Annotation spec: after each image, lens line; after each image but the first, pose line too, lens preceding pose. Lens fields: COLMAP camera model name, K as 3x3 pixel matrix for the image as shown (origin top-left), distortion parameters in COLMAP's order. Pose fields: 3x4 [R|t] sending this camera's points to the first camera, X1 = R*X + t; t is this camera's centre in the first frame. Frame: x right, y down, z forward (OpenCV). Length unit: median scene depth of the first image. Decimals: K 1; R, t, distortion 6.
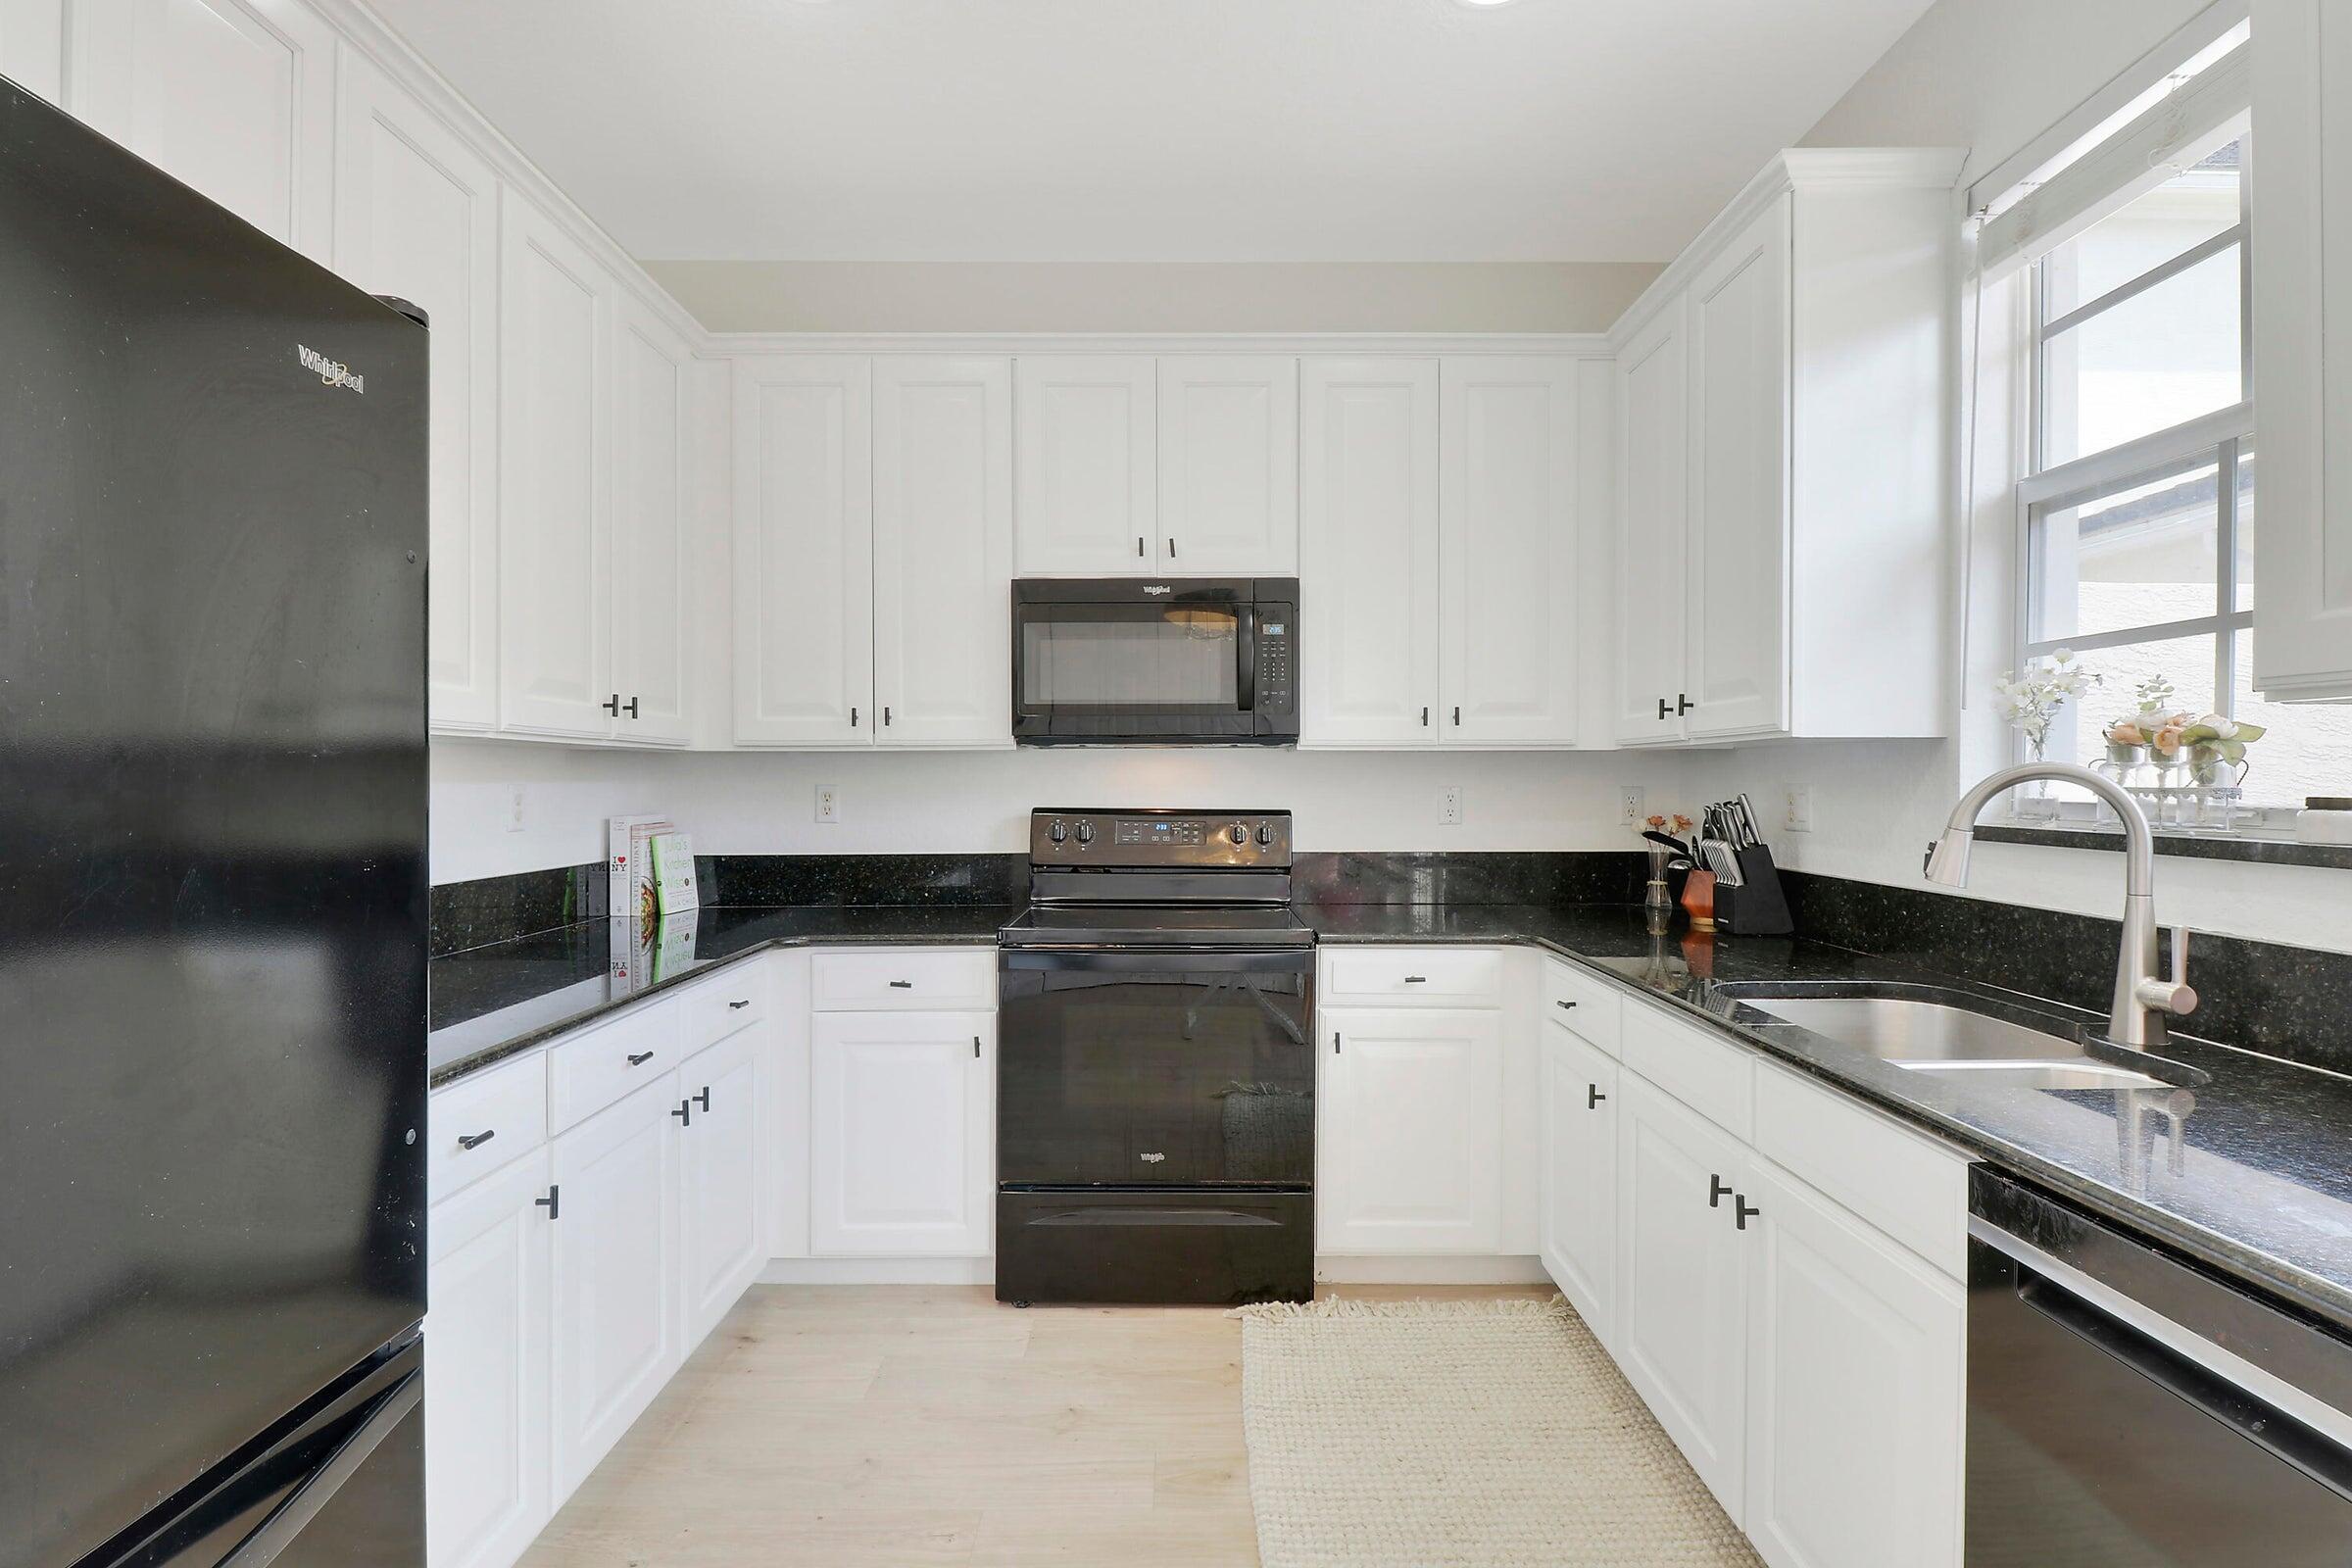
lens RADIAL K [[1134.1, 0, 1176.0], [0, 1134.1, 784.0], [0, 0, 1]] dist [0.022429, -0.017080]
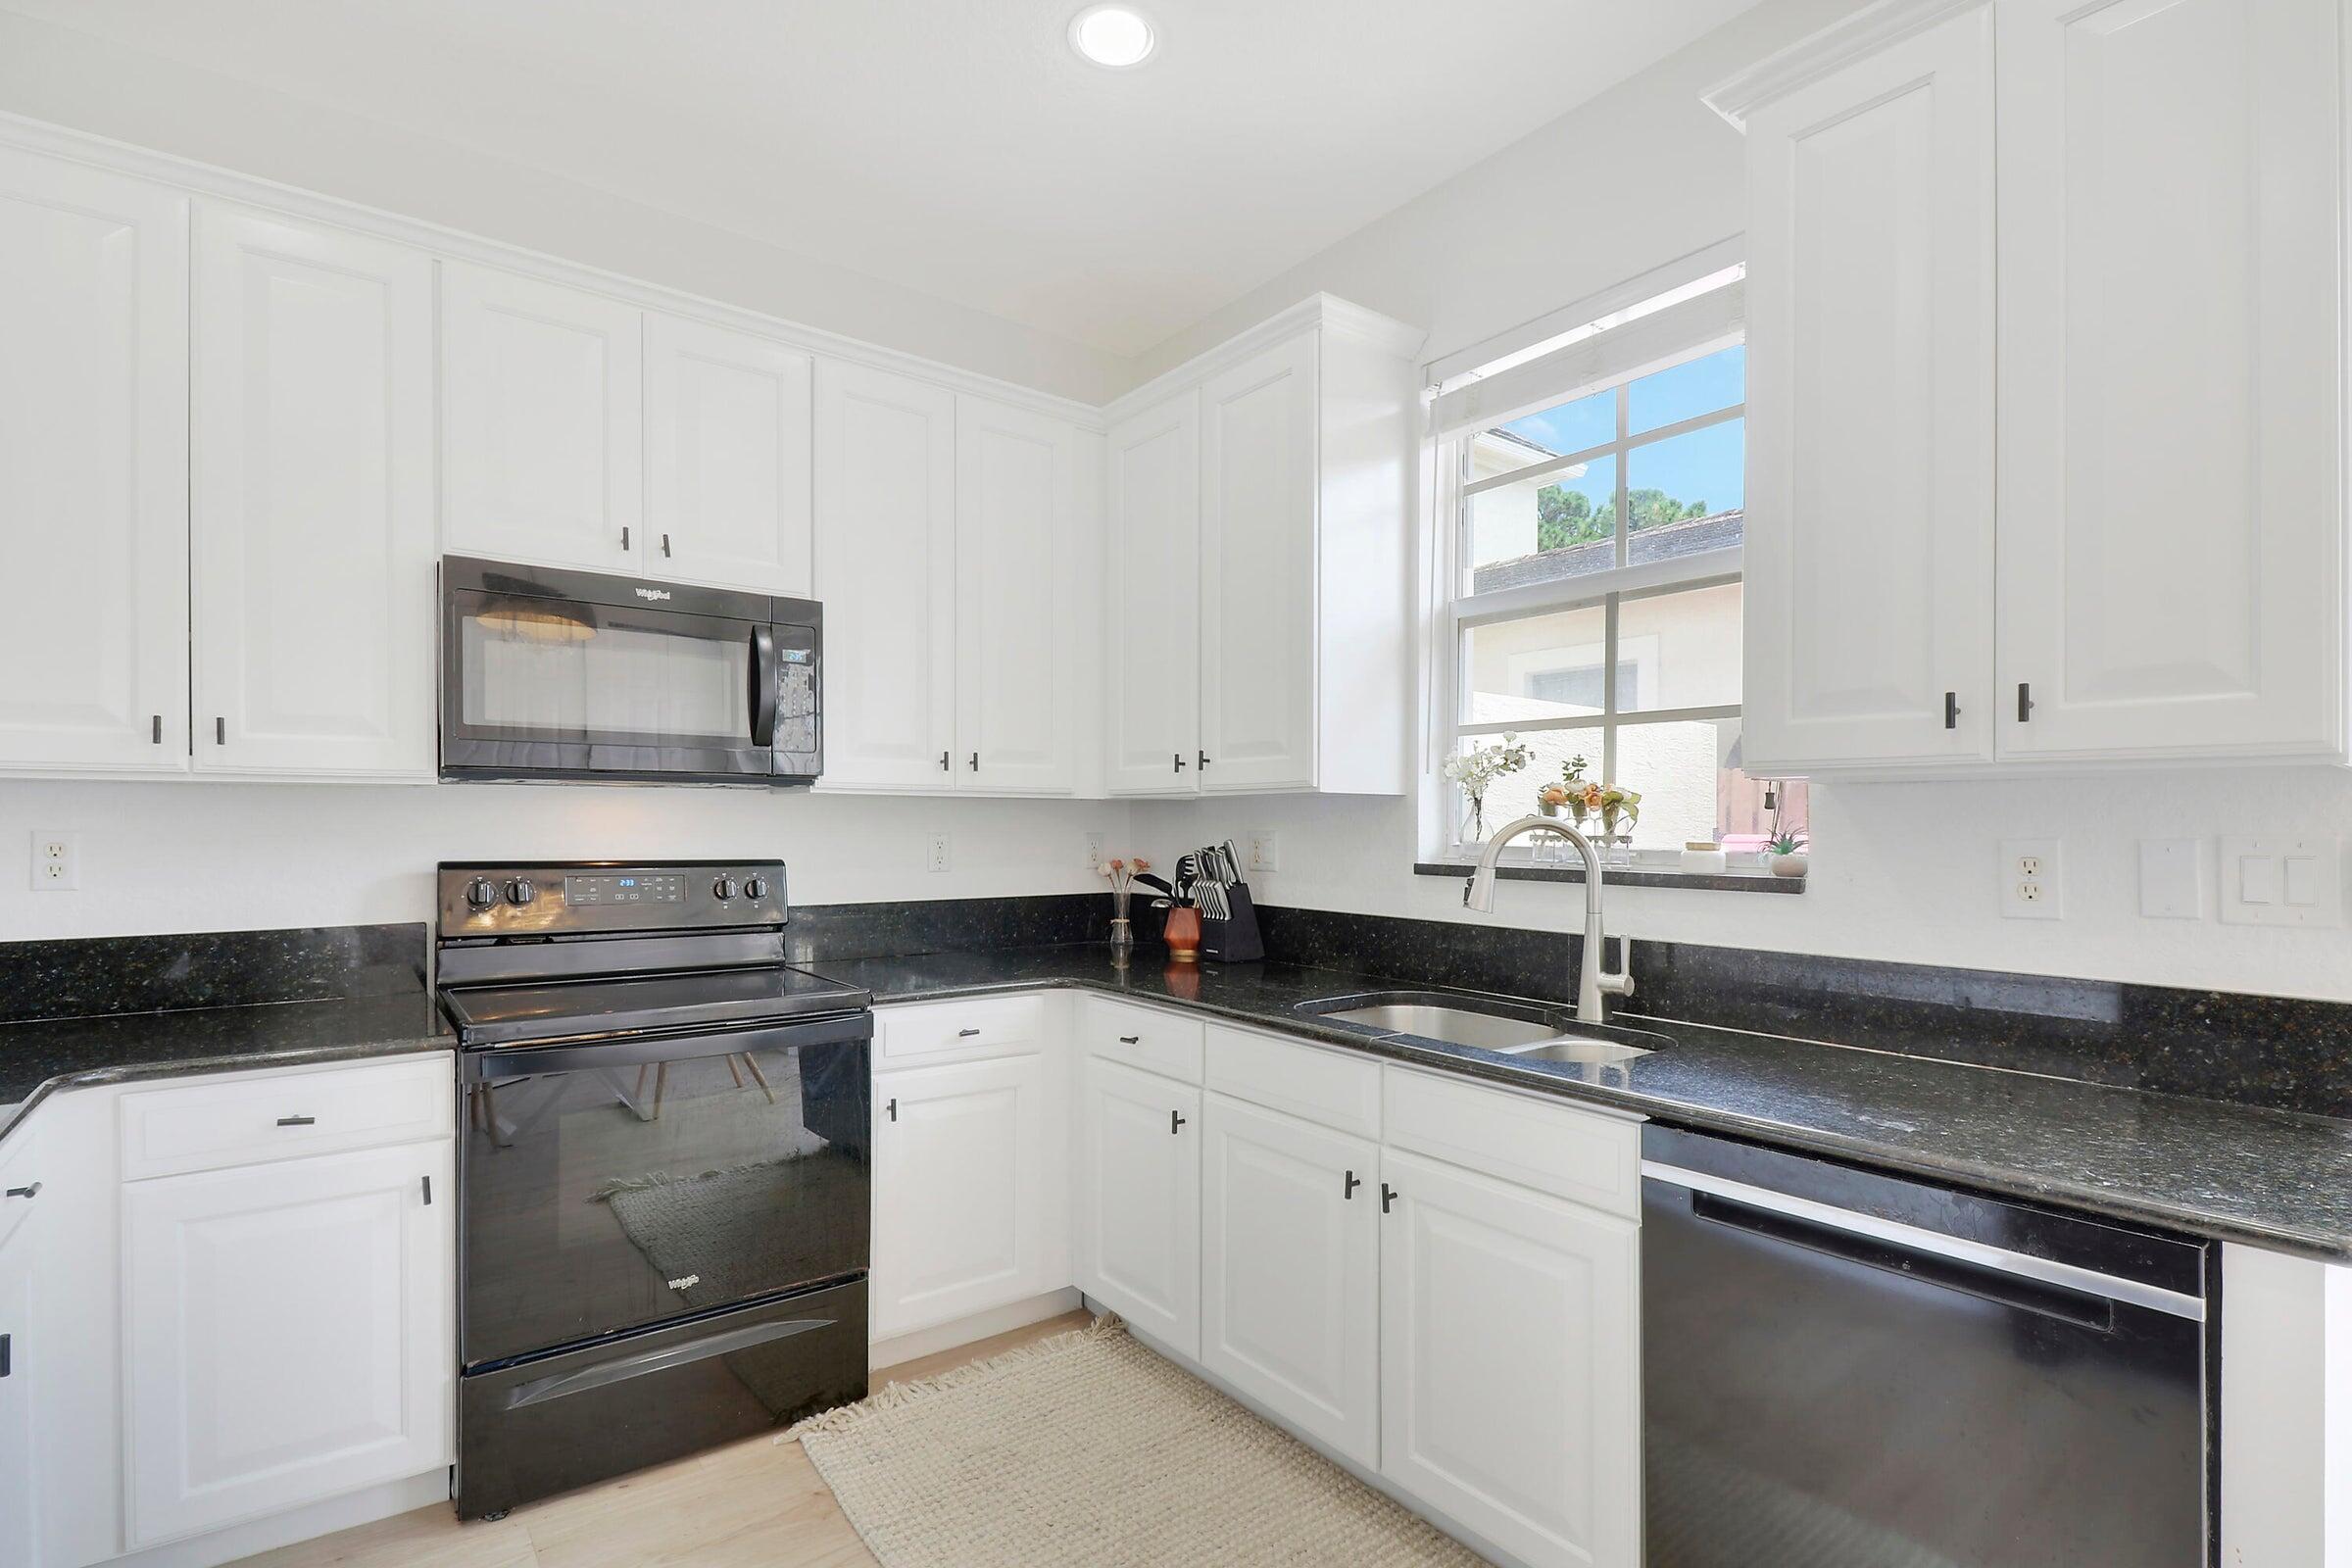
lens RADIAL K [[1125.8, 0, 1177.3], [0, 1125.8, 835.4], [0, 0, 1]] dist [0.031012, -0.031341]
pose [[0.796508, -0.001333, 0.604627, -0.232425], [-0.002655, 0.999980, 0.005703, -0.002355], [-0.604623, -0.006148, 0.796488, 0.127136]]
